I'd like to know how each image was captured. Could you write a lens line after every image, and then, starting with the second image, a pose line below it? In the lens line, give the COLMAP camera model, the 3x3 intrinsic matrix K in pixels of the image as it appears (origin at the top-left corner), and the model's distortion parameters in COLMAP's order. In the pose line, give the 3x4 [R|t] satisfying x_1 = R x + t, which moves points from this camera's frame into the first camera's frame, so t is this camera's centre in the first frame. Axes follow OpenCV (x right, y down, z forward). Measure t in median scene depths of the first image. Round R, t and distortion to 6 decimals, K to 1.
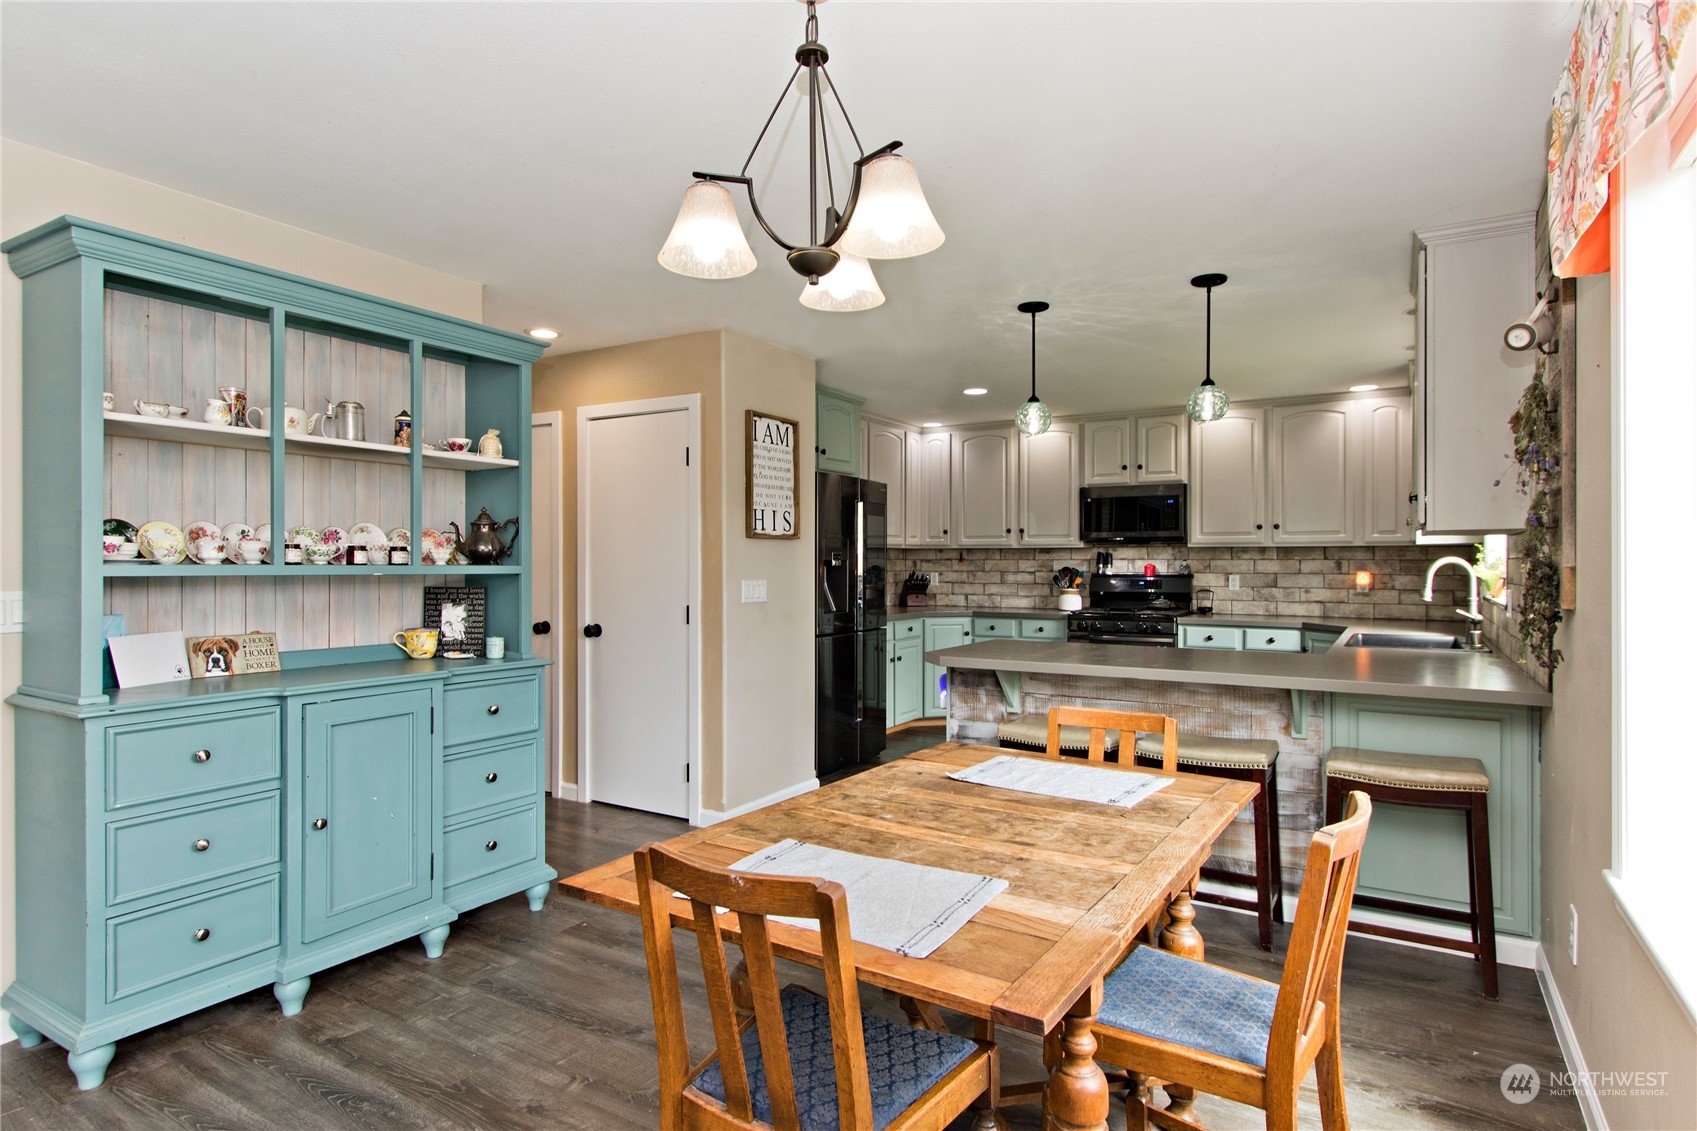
lens RADIAL K [[937.1, 0, 818.8], [0, 937.1, 563.8], [0, 0, 1]] dist [0.007935, 0.003000]
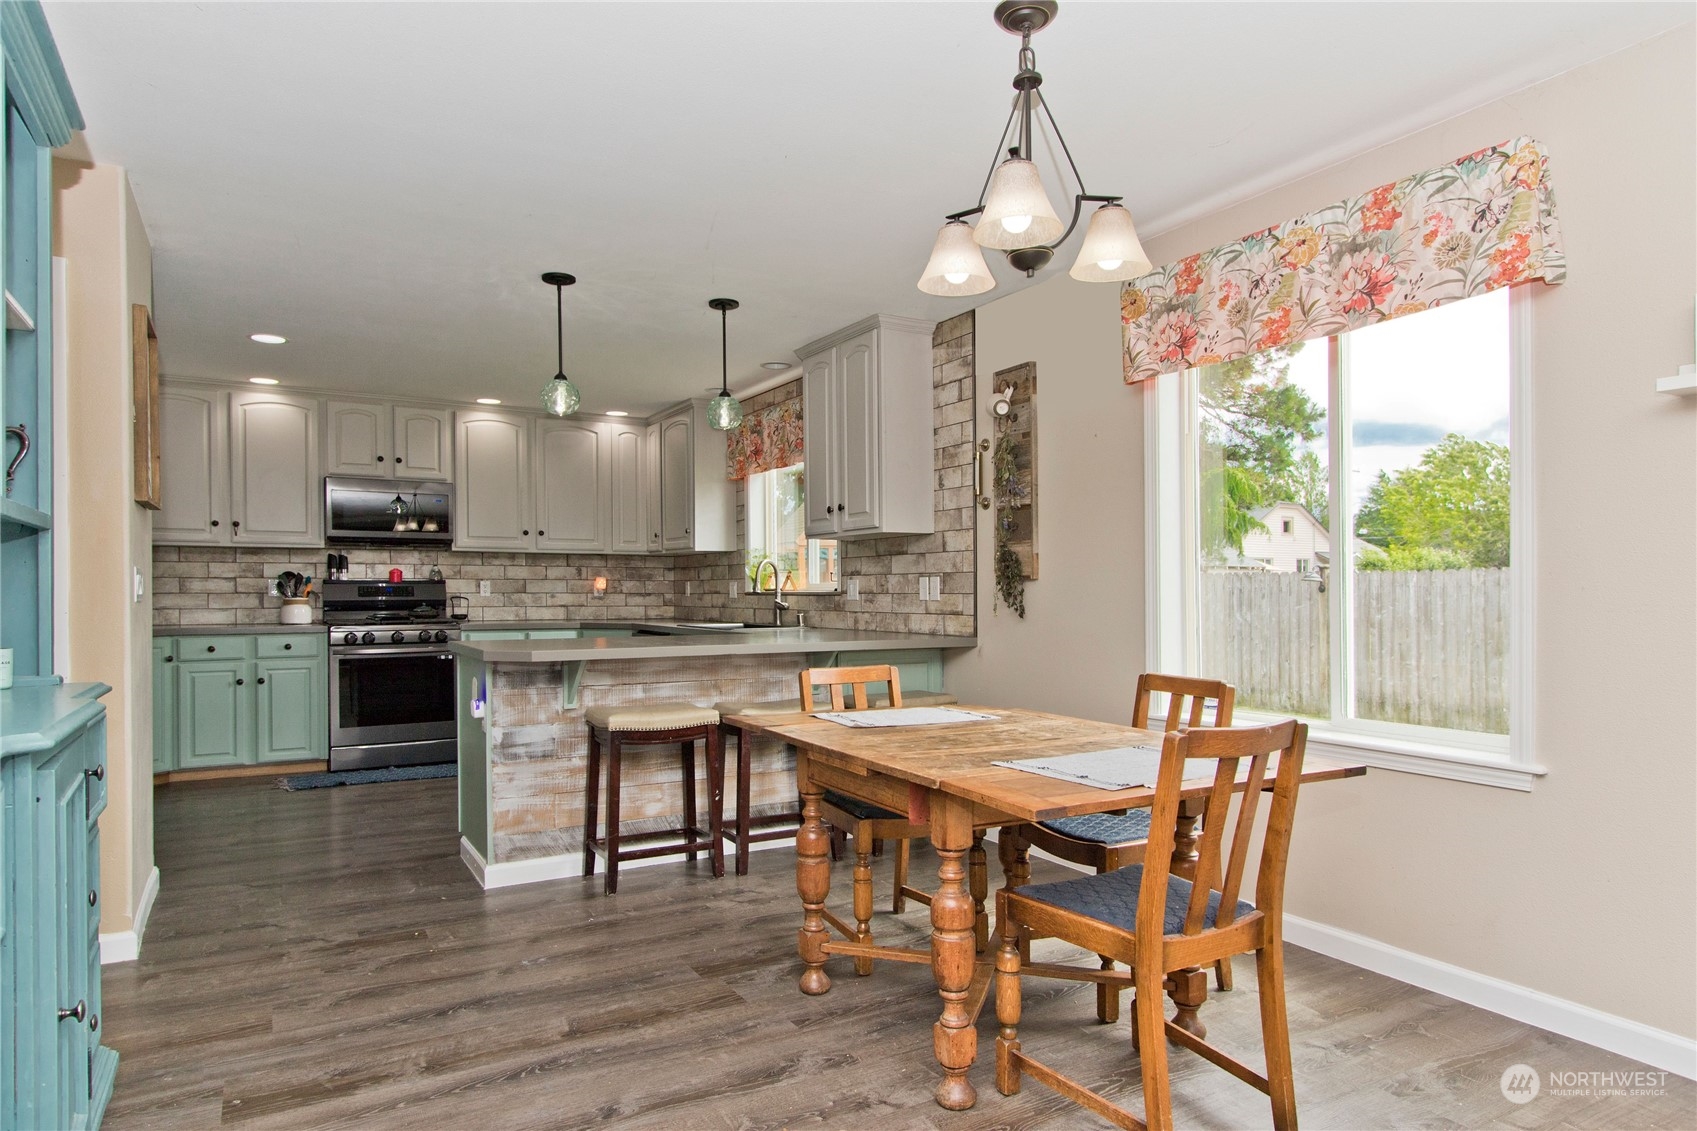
lens RADIAL K [[1017.2, 0, 859.5], [0, 1017.2, 586.8], [0, 0, 1]] dist [0.018450, -0.005590]
pose [[0.457603, 0.003781, 0.889149, -0.341841], [0.002707, 0.999980, -0.005646, 0.026197], [-0.889153, 0.004991, 0.457584, 0.168179]]
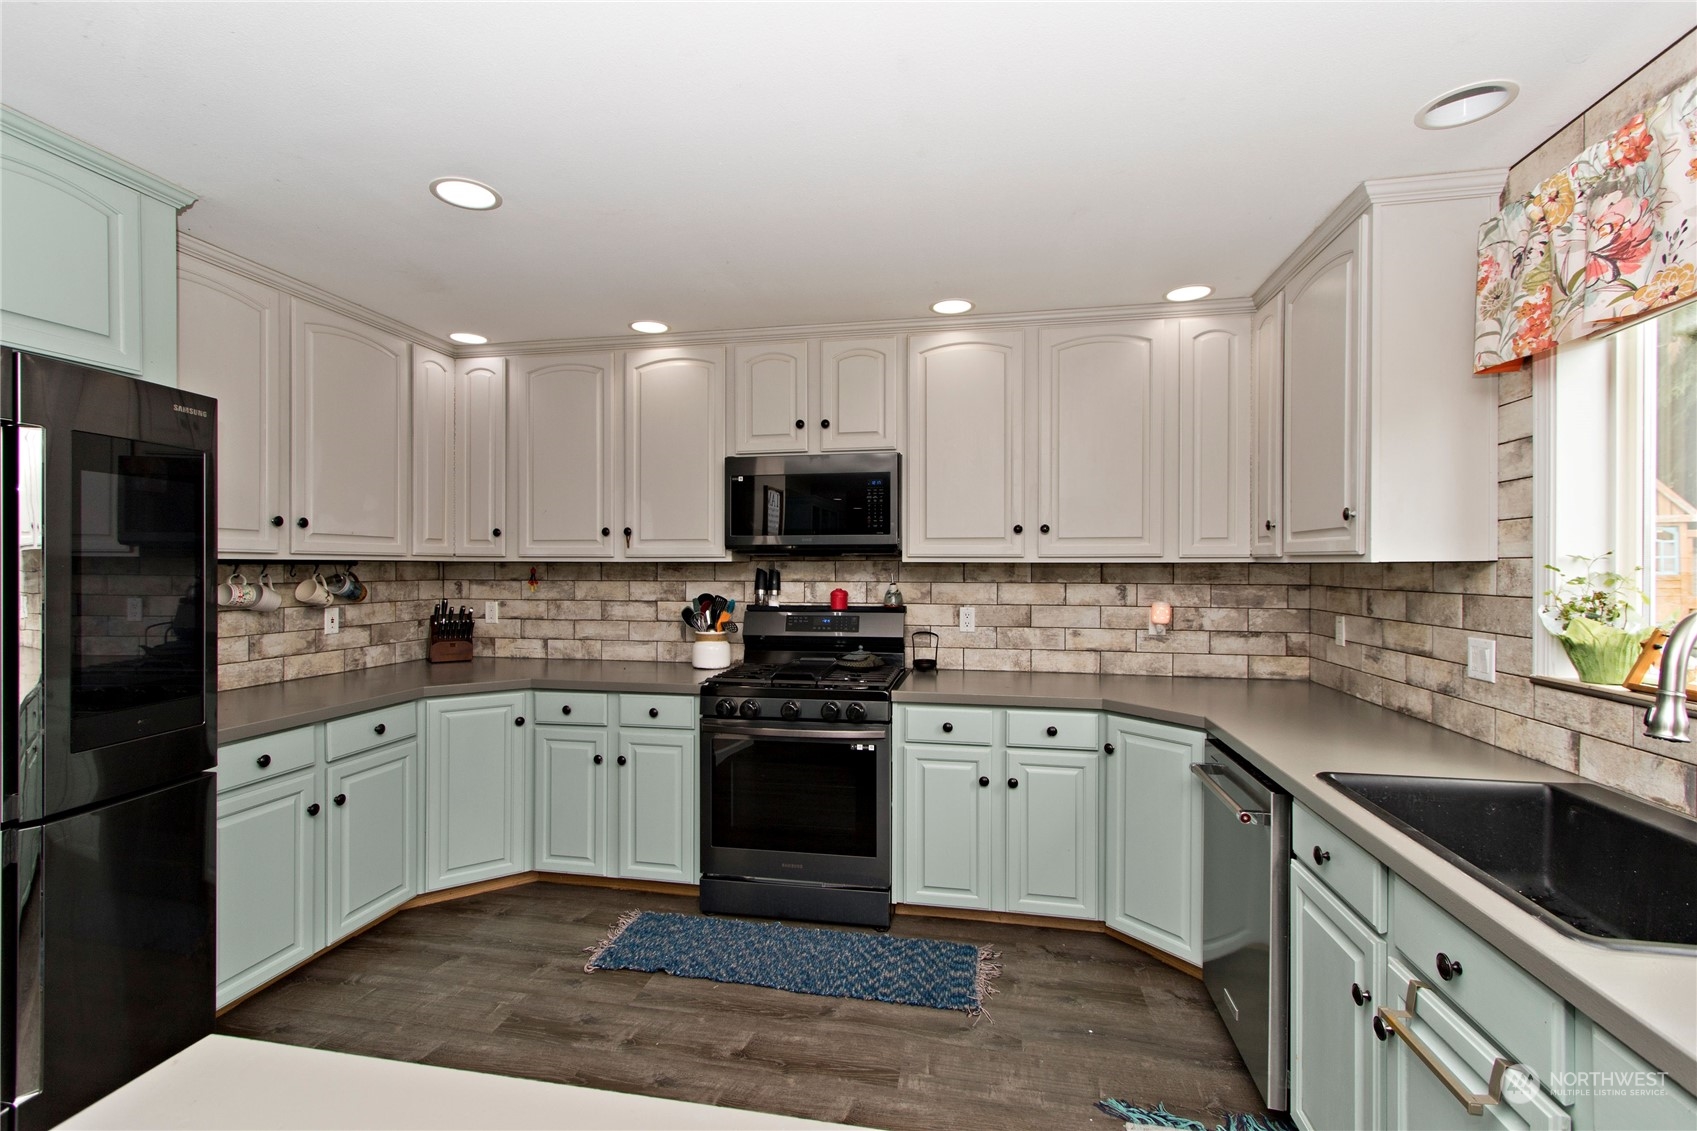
lens RADIAL K [[779.9, 0, 848.2], [0, 779.9, 578.6], [0, 0, 1]] dist [0.008424, -0.002176]
pose [[0.925911, -0.006346, 0.377689, 0.181496], [0.000985, 0.999896, 0.014385, -0.015044], [-0.377741, -0.012947, 0.925821, 0.574103]]
